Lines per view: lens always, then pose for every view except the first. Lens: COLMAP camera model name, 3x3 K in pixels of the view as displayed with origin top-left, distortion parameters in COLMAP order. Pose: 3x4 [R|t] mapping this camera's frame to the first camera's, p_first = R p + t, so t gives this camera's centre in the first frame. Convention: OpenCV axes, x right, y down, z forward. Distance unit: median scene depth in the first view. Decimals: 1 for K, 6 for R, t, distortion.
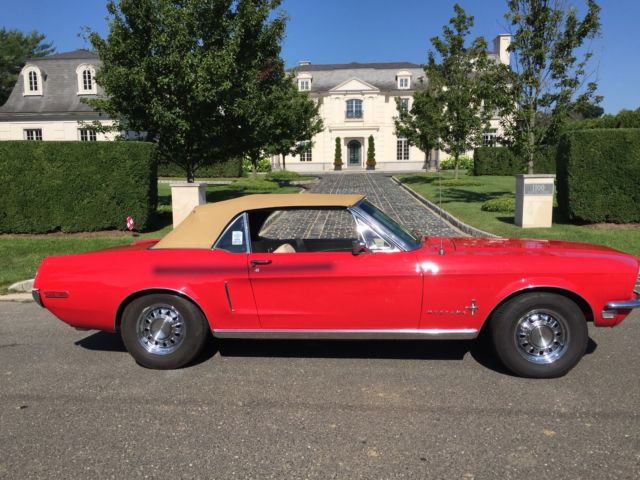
lens RADIAL K [[559.7, 0, 323.4], [0, 559.7, 245.7], [0, 0, 1]] dist [0.086436, -0.124453]
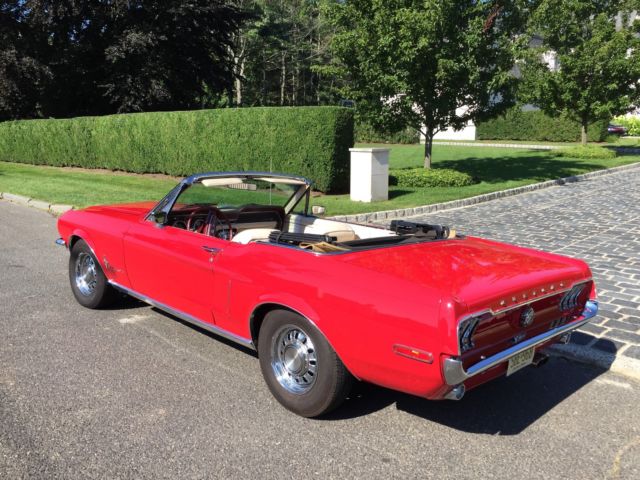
lens RADIAL K [[559.7, 0, 312.1], [0, 559.7, 231.8], [0, 0, 1]] dist [0.086436, -0.124453]
pose [[0.725986, 0.134304, -0.674468, 0.331902], [-0.105460, 0.990887, 0.083795, -0.034918], [0.679575, 0.010295, 0.733534, 0.199361]]
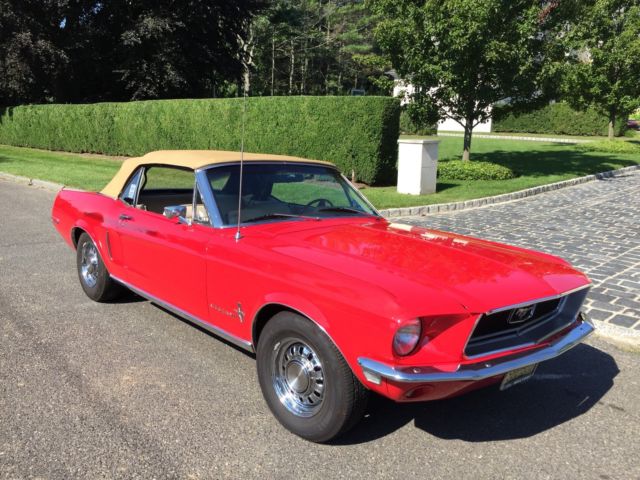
lens RADIAL K [[559.7, 0, 310.5], [0, 559.7, 233.5], [0, 0, 1]] dist [0.086436, -0.124453]
pose [[0.728935, 0.158949, -0.665875, 0.261578], [-0.120841, 0.987274, 0.103384, -0.027627], [0.673834, 0.005105, 0.738865, 0.156304]]
